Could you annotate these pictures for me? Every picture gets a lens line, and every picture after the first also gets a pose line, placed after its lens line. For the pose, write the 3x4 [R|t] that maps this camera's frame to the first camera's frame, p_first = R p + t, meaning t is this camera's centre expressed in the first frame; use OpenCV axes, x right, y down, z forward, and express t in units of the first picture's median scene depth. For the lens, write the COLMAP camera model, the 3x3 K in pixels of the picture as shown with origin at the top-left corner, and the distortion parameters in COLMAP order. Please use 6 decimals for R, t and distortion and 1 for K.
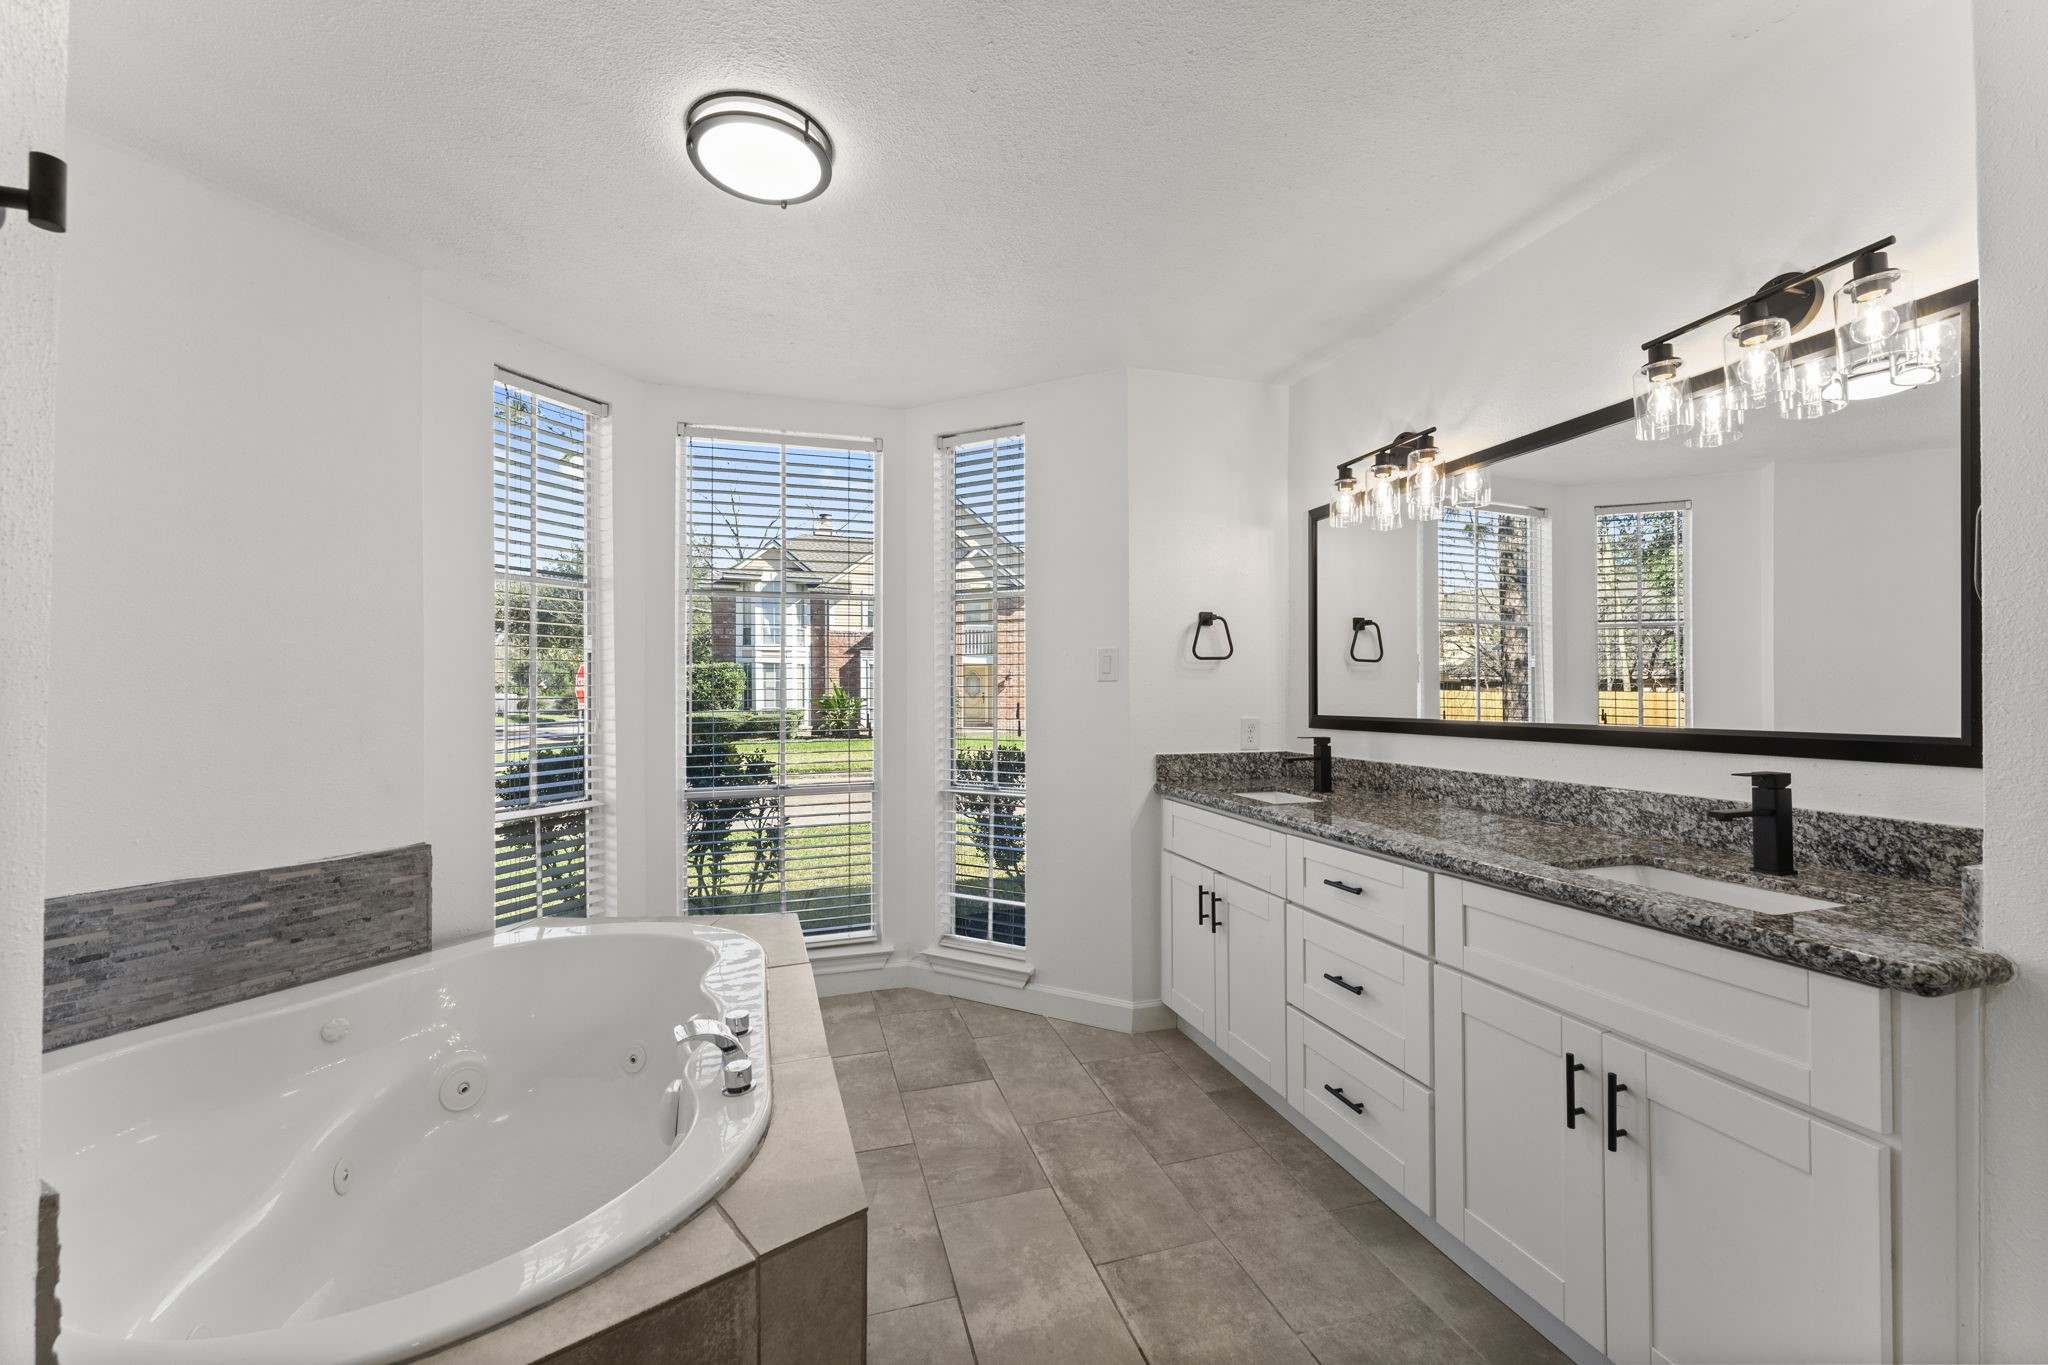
lens RADIAL K [[824.2, 0, 1037.4], [0, 824.2, 677.1], [0, 0, 1]] dist [-0.000203, 0.000371]
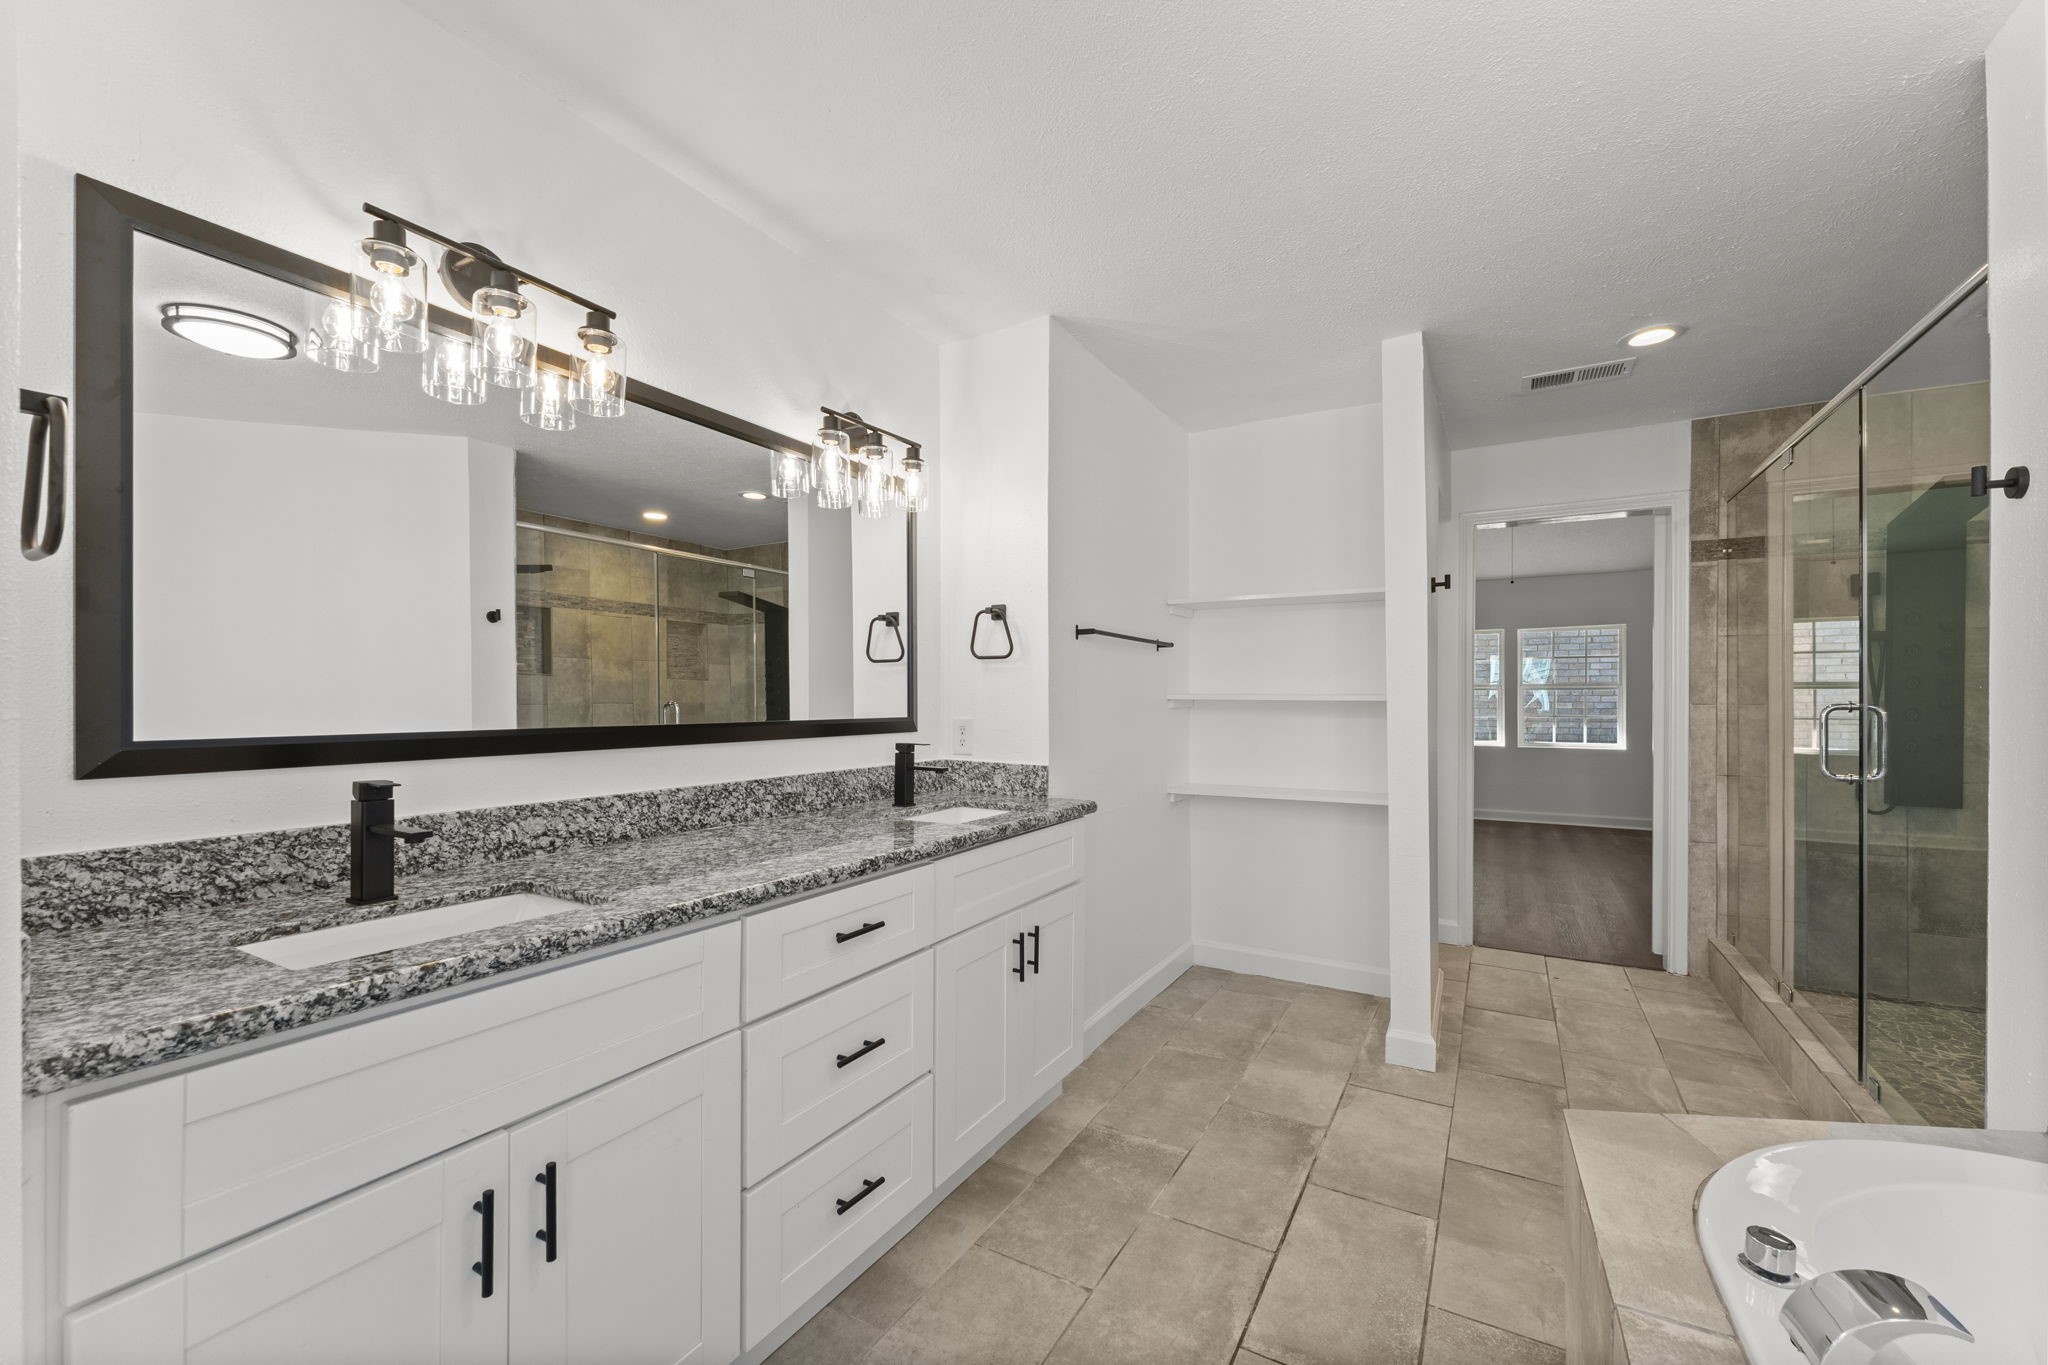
lens RADIAL K [[824.2, 0, 1029.2], [0, 824.2, 701.2], [0, 0, 1]] dist [-0.000203, 0.000371]
pose [[-0.697410, 0.004403, 0.716659, -0.286960], [-0.011693, 0.999778, -0.017522, 0.040690], [-0.716577, -0.020600, -0.697204, 1.314675]]
